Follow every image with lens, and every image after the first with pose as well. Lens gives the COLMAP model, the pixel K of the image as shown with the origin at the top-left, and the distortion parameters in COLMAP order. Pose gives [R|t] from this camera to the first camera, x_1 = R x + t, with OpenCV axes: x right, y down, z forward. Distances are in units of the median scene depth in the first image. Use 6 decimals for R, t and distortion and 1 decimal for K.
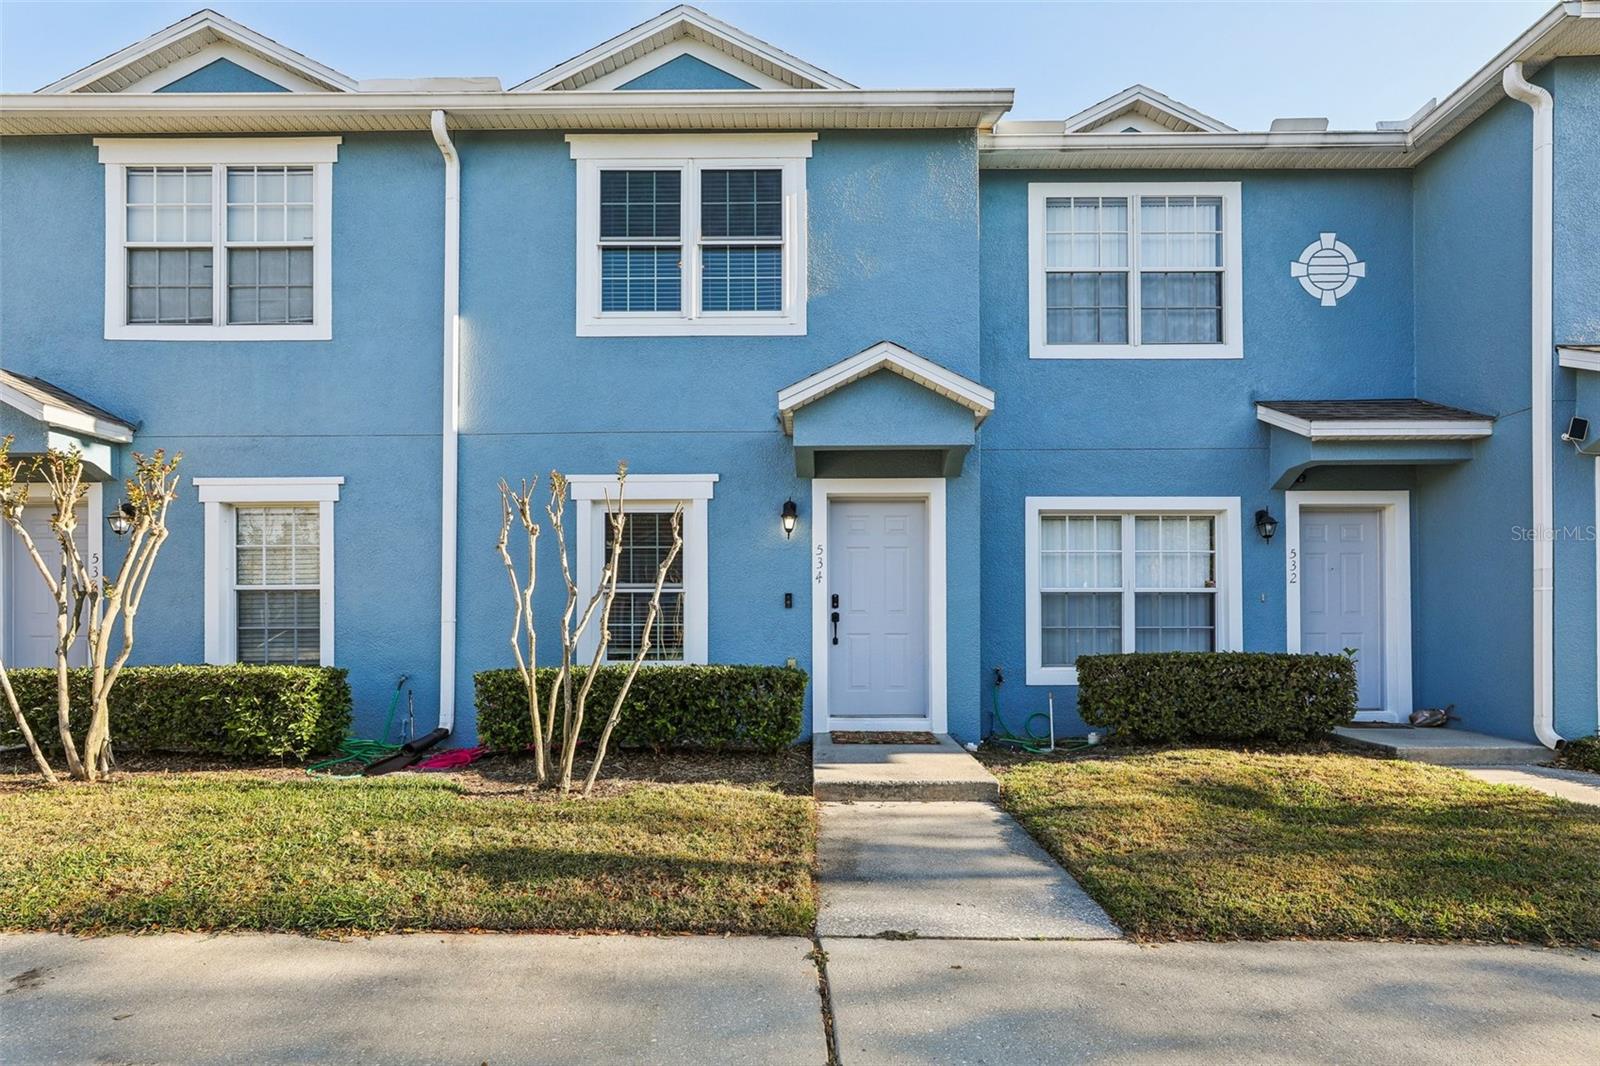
lens RADIAL K [[728.7, 0, 844.1], [0, 728.7, 630.7], [0, 0, 1]] dist [0.006205, 0.000546]
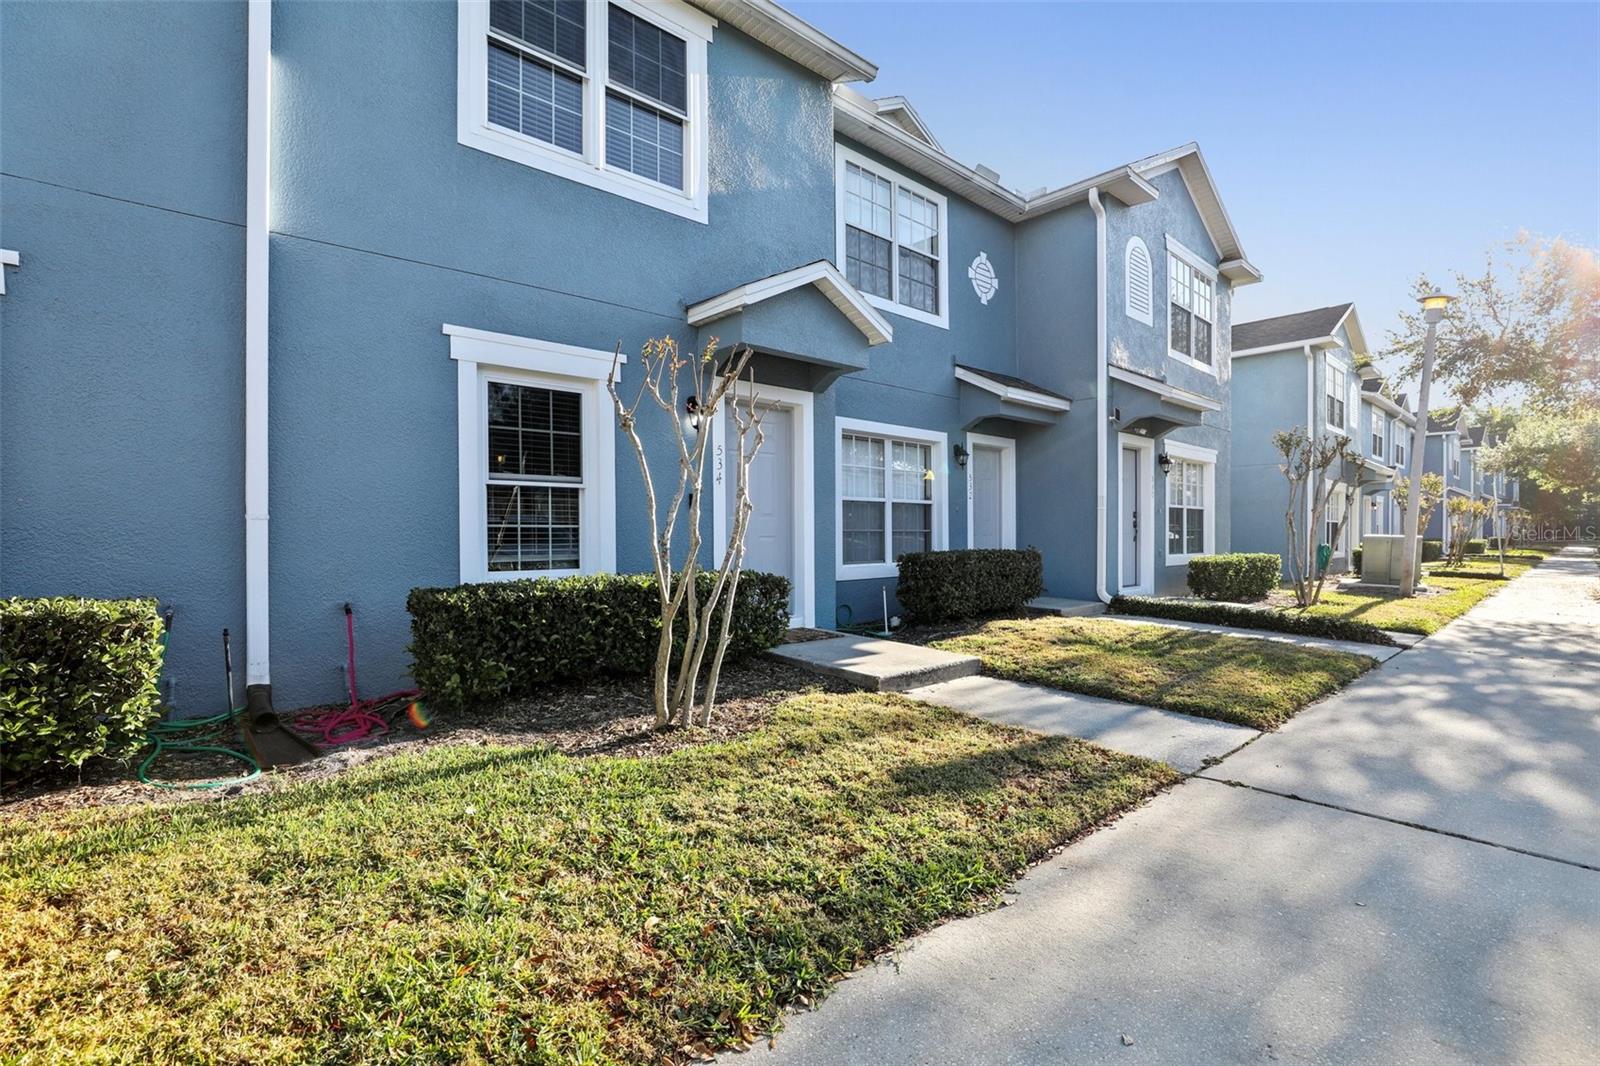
lens RADIAL K [[728.7, 0, 802.8], [0, 728.7, 532.1], [0, 0, 1]] dist [0.006205, 0.000546]
pose [[0.747596, 0.001572, 0.664152, -0.593109], [-0.001801, 0.999998, -0.000340, -0.001611], [-0.664151, -0.000942, 0.747598, 0.197461]]
